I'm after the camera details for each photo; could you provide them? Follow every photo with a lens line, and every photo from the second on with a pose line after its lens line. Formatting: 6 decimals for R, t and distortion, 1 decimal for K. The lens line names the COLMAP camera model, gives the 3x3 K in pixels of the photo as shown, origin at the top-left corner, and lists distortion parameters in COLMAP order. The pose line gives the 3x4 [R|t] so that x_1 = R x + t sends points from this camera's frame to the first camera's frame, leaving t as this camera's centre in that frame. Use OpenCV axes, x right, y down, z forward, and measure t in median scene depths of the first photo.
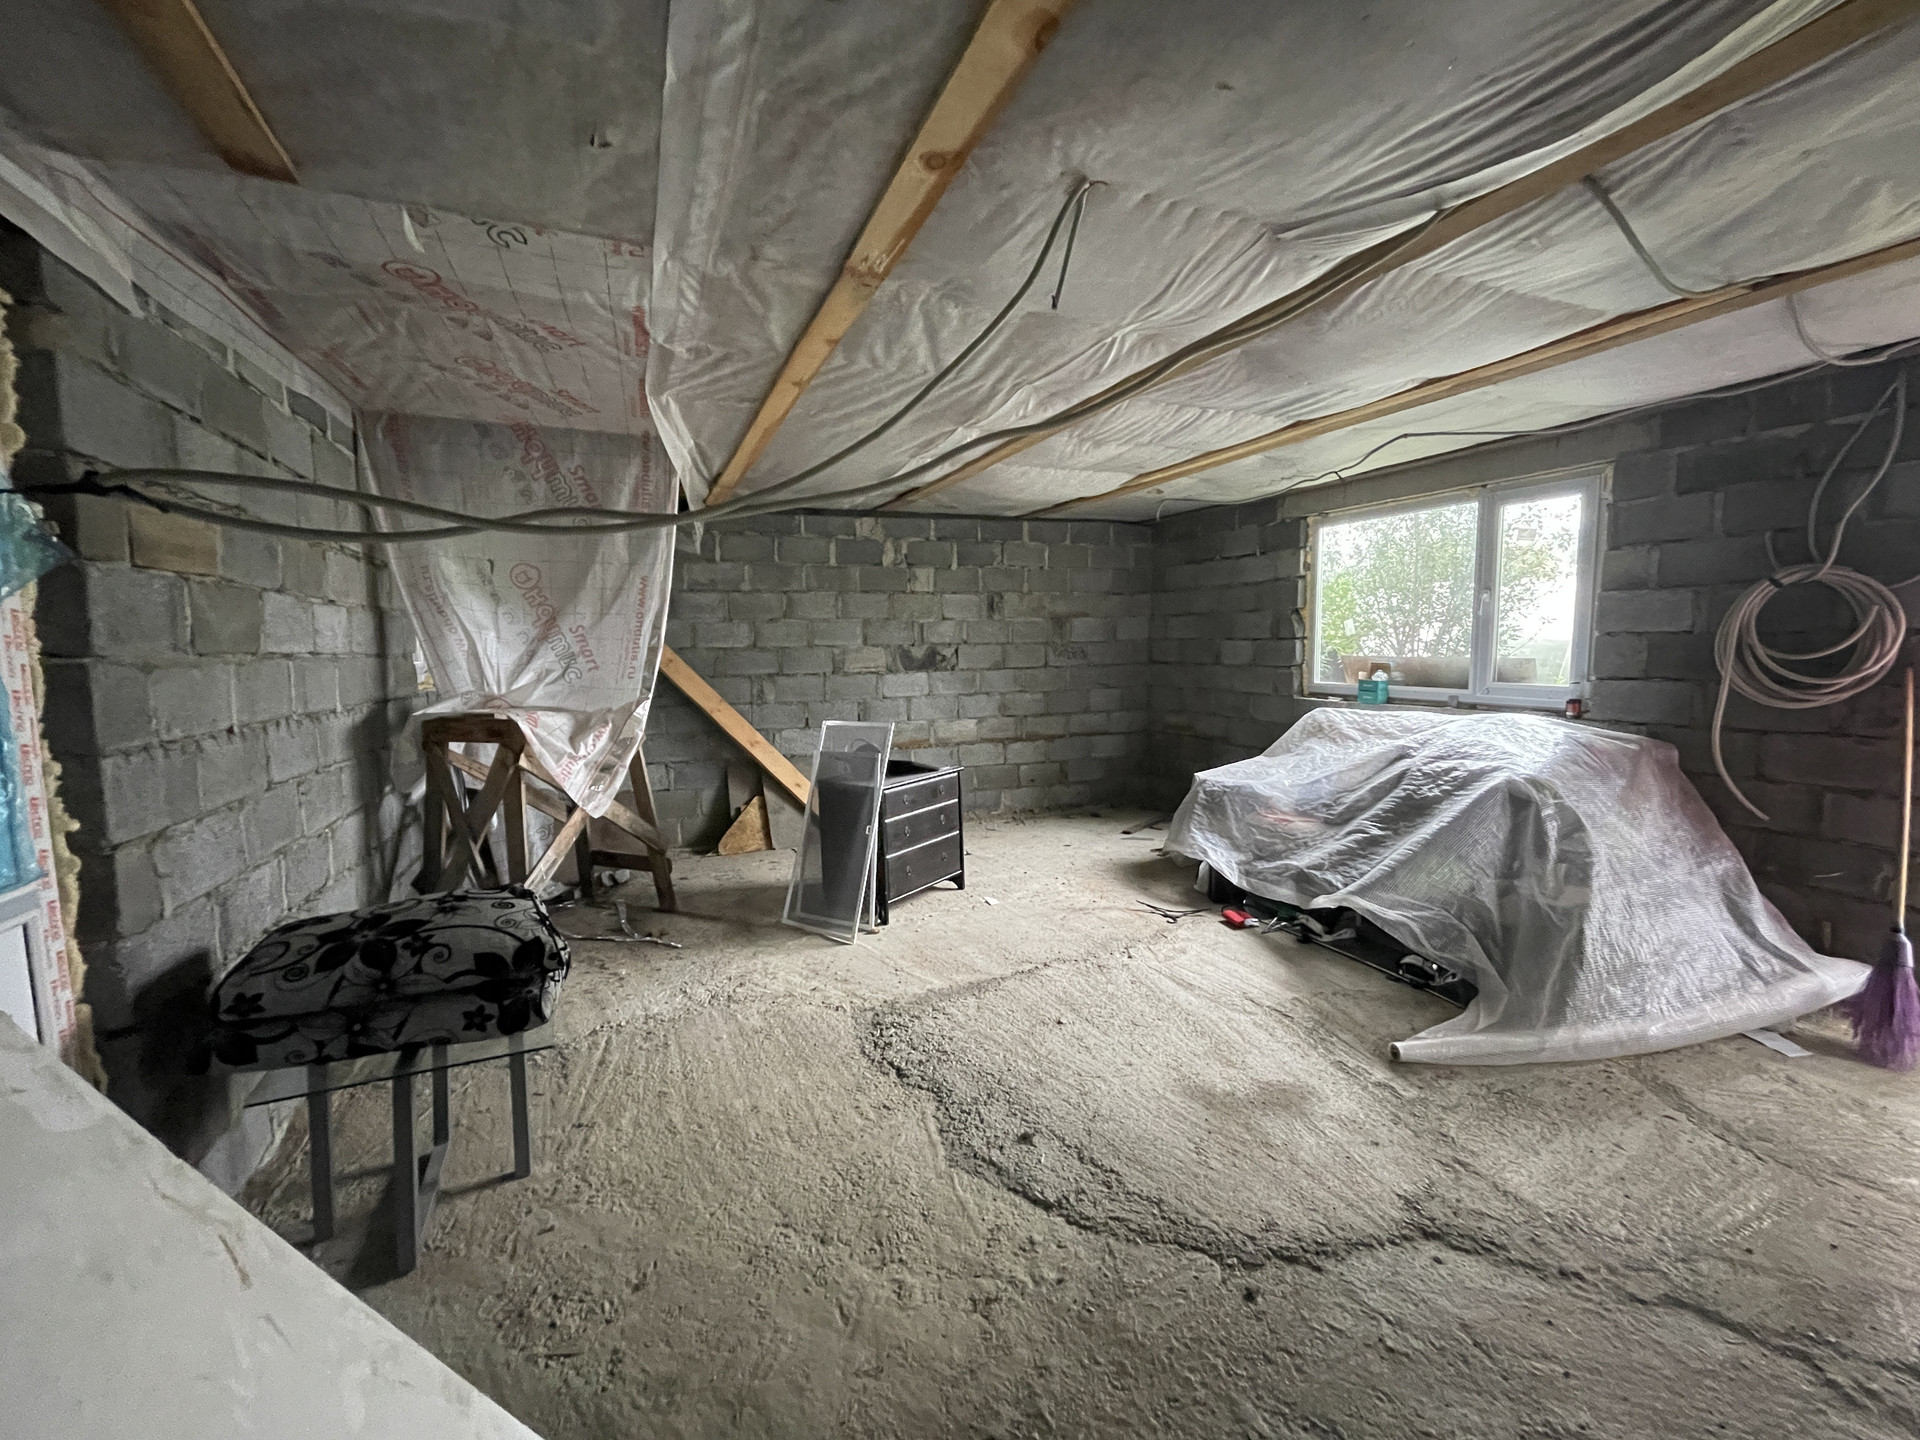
lens RADIAL K [[771.3, 0, 952.7], [0, 771.3, 717.3], [0, 0, 1]] dist [-0.005568, 0.000535]
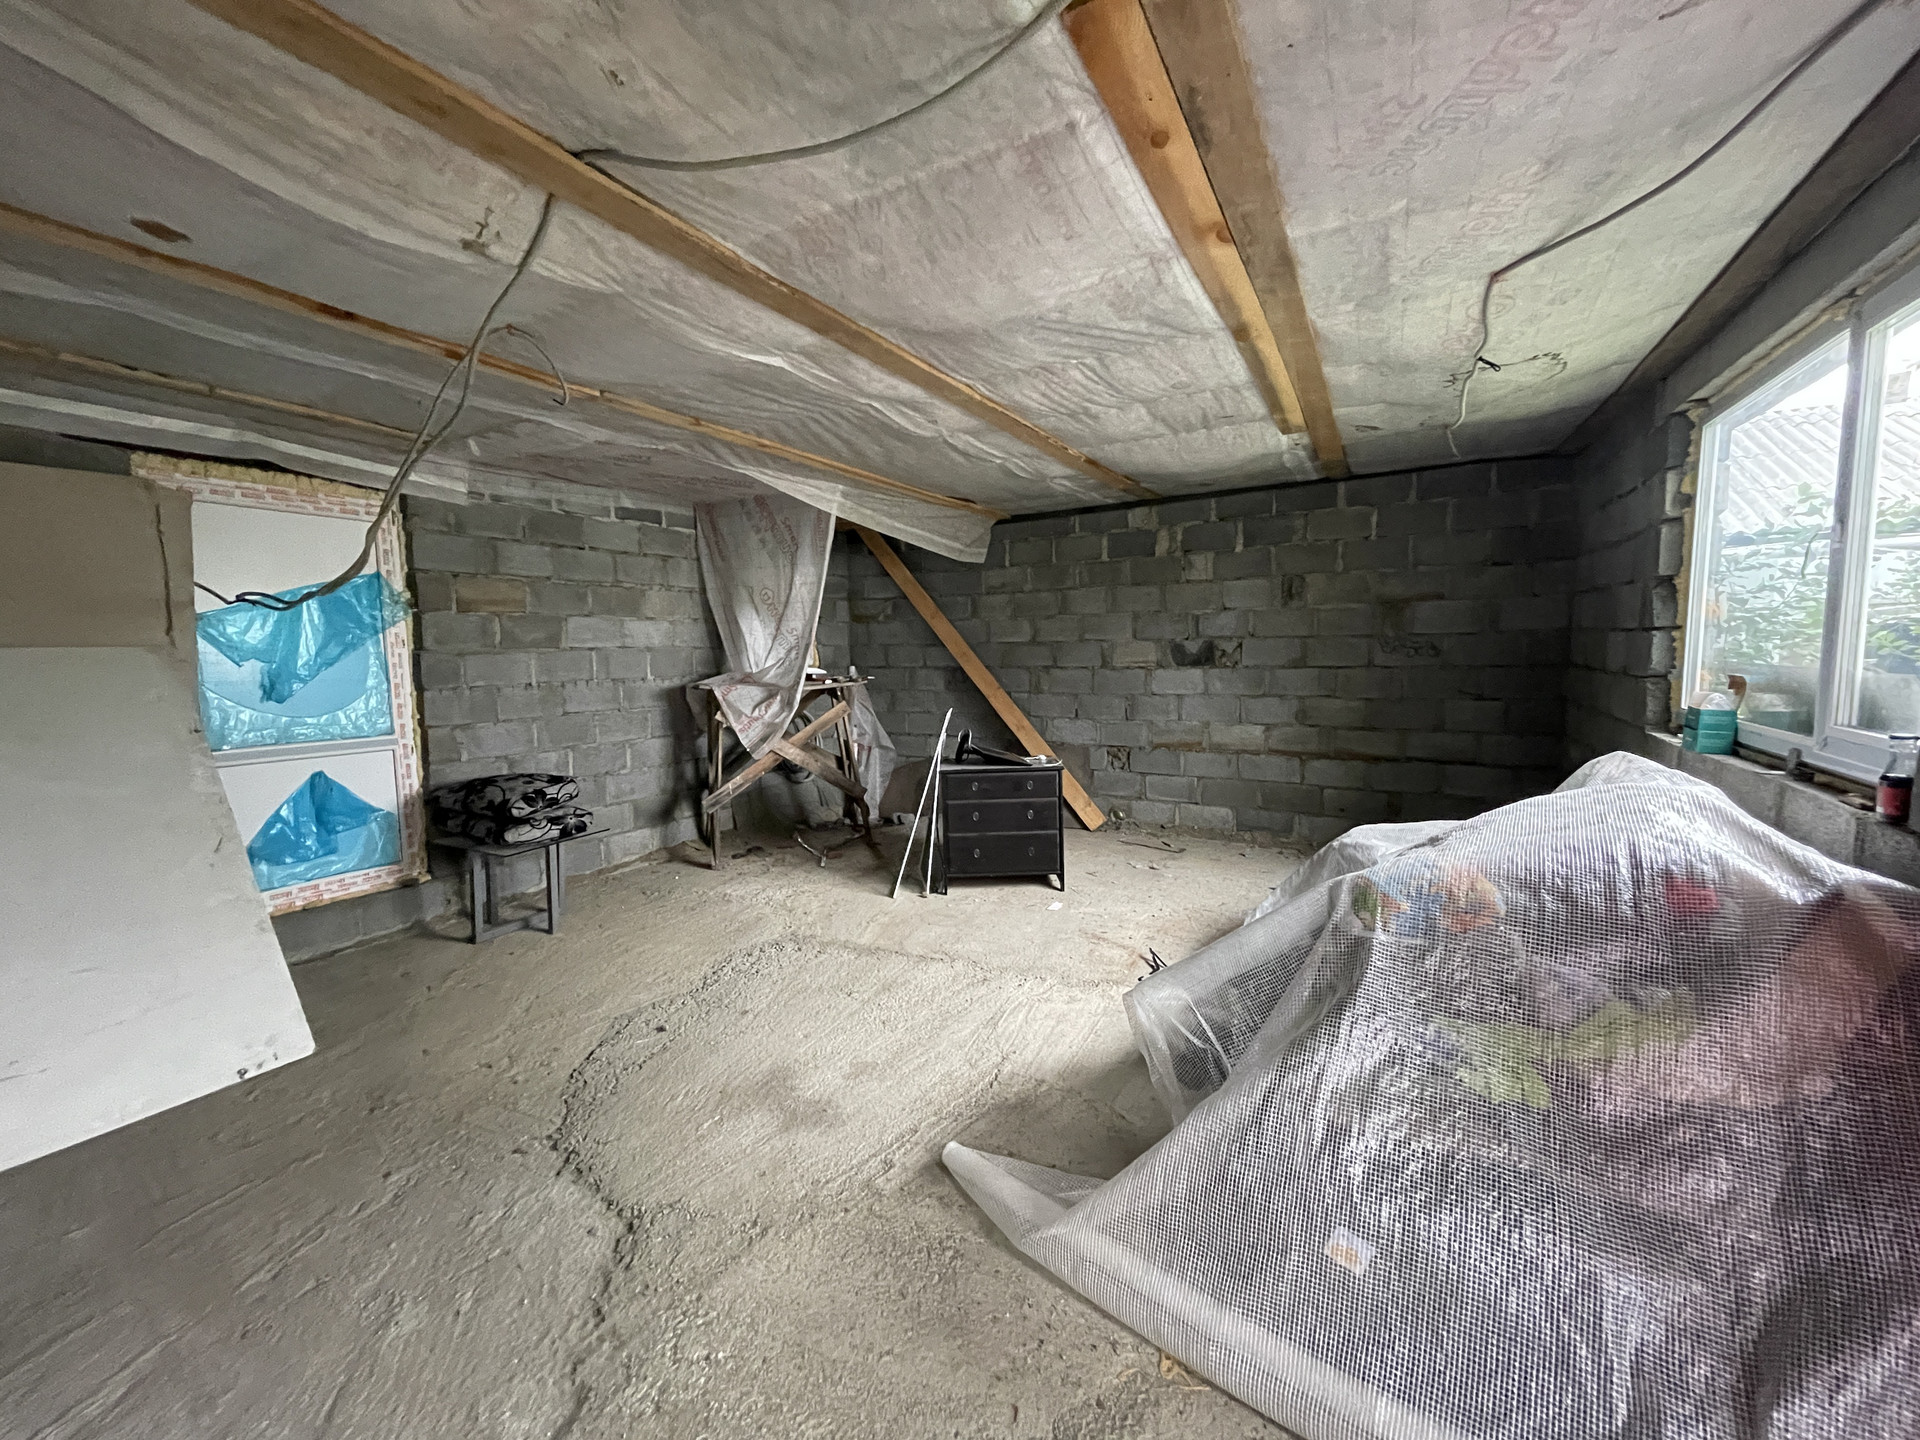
lens RADIAL K [[775.9, 0, 956.3], [0, 775.9, 716.3], [0, 0, 1]] dist [-0.000855, 0.000896]
pose [[0.616560, 0.078301, -0.783405, 0.527380], [-0.067331, 0.996641, 0.046623, -0.026789], [0.784424, 0.024001, 0.619761, 0.217243]]
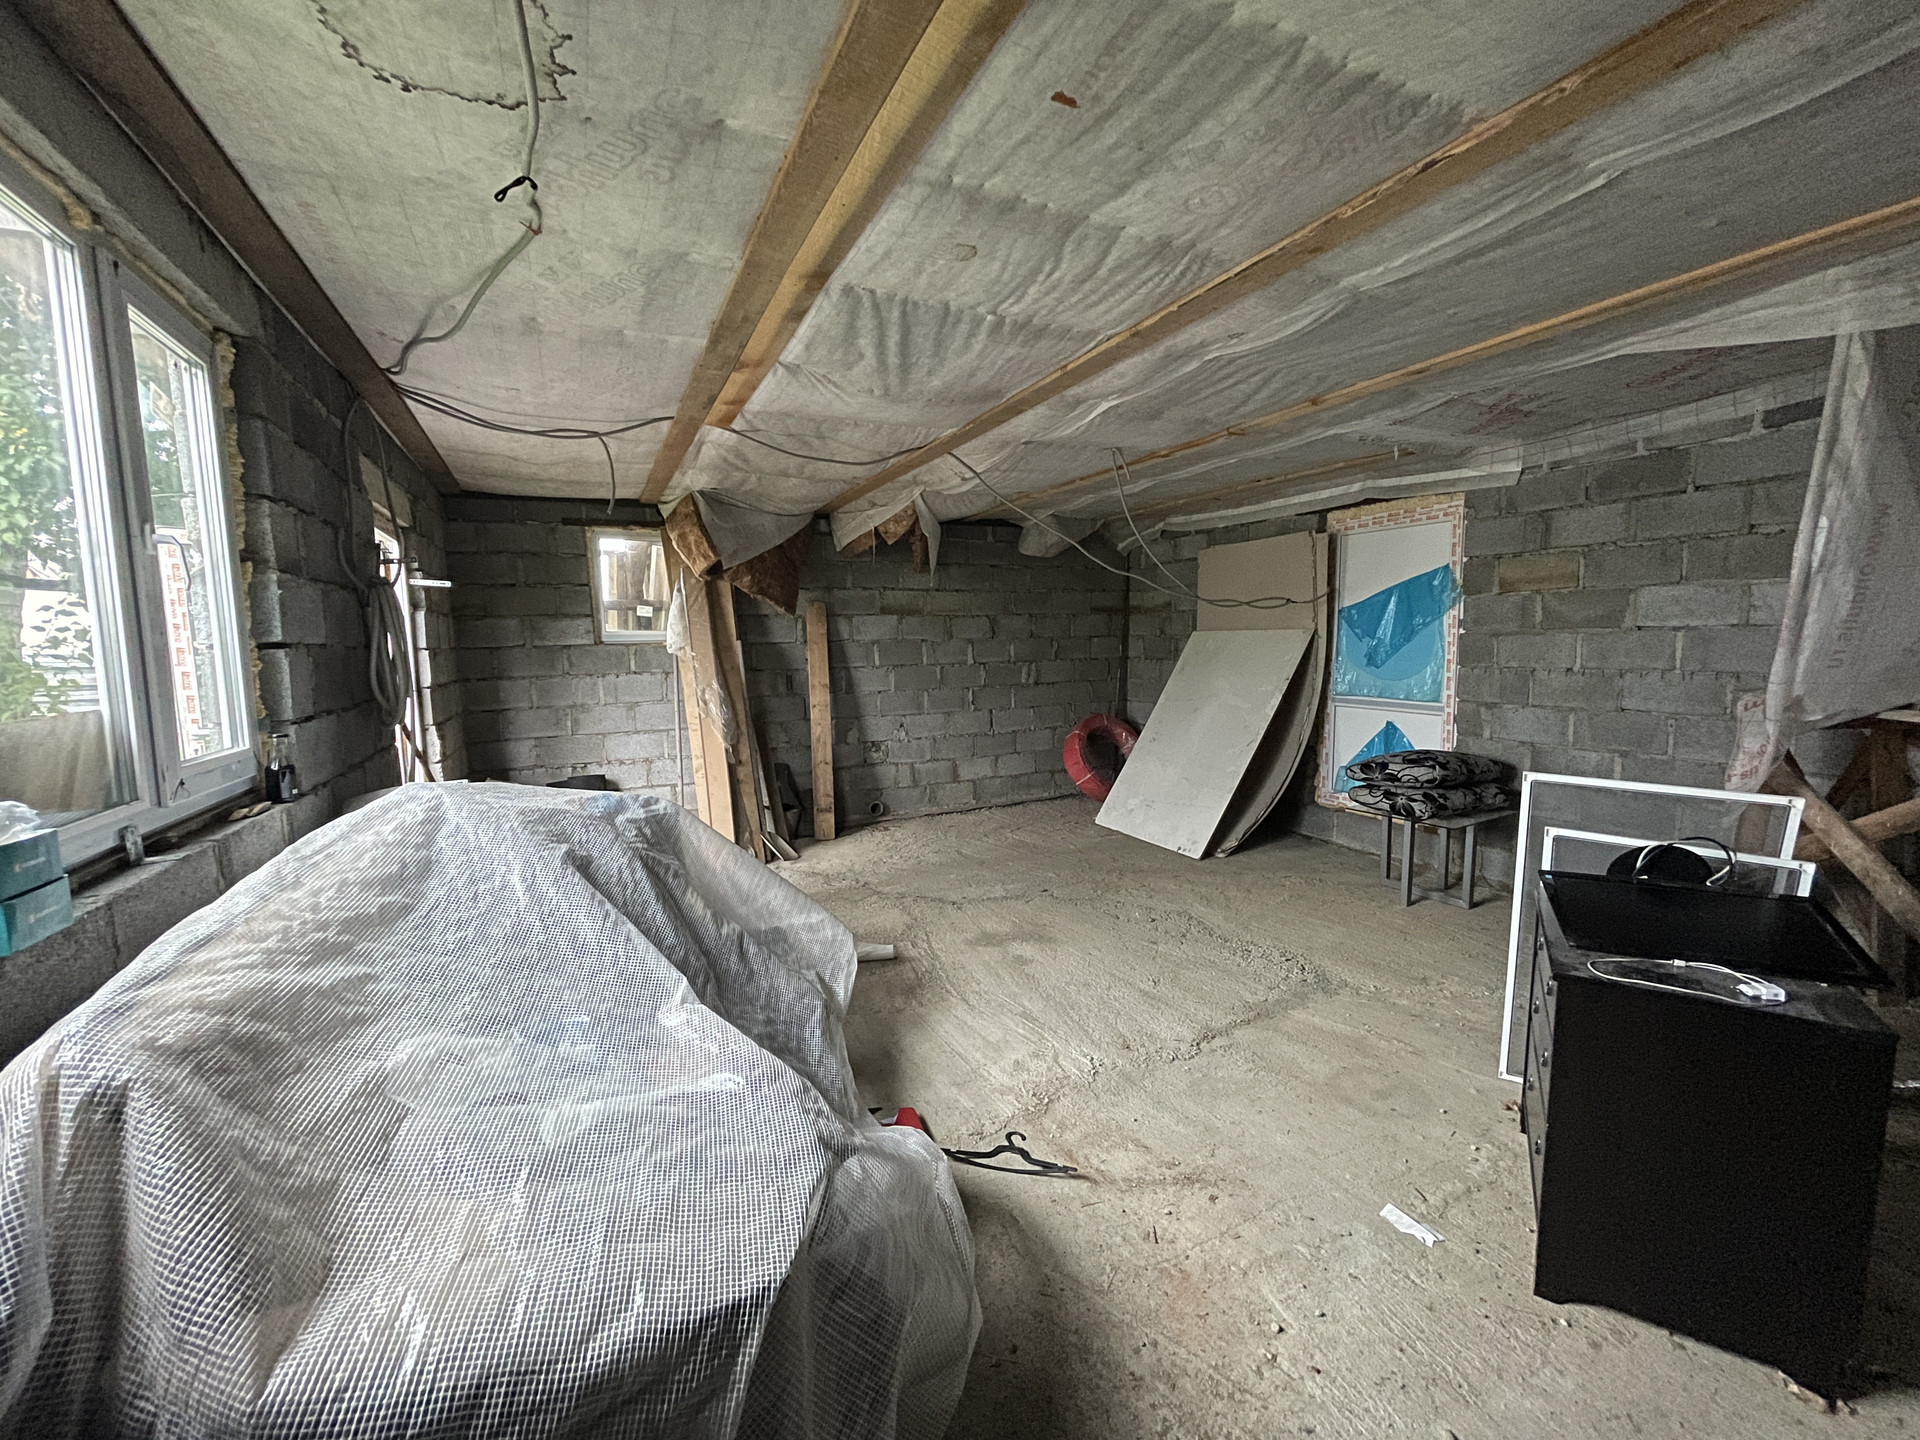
lens RADIAL K [[775.9, 0, 956.3], [0, 775.9, 716.3], [0, 0, 1]] dist [-0.000855, 0.000896]
pose [[-0.997905, 0.035571, -0.054039, 0.233114], [0.024540, 0.980979, 0.192554, -0.097217], [0.059860, 0.190825, -0.979797, 1.000072]]
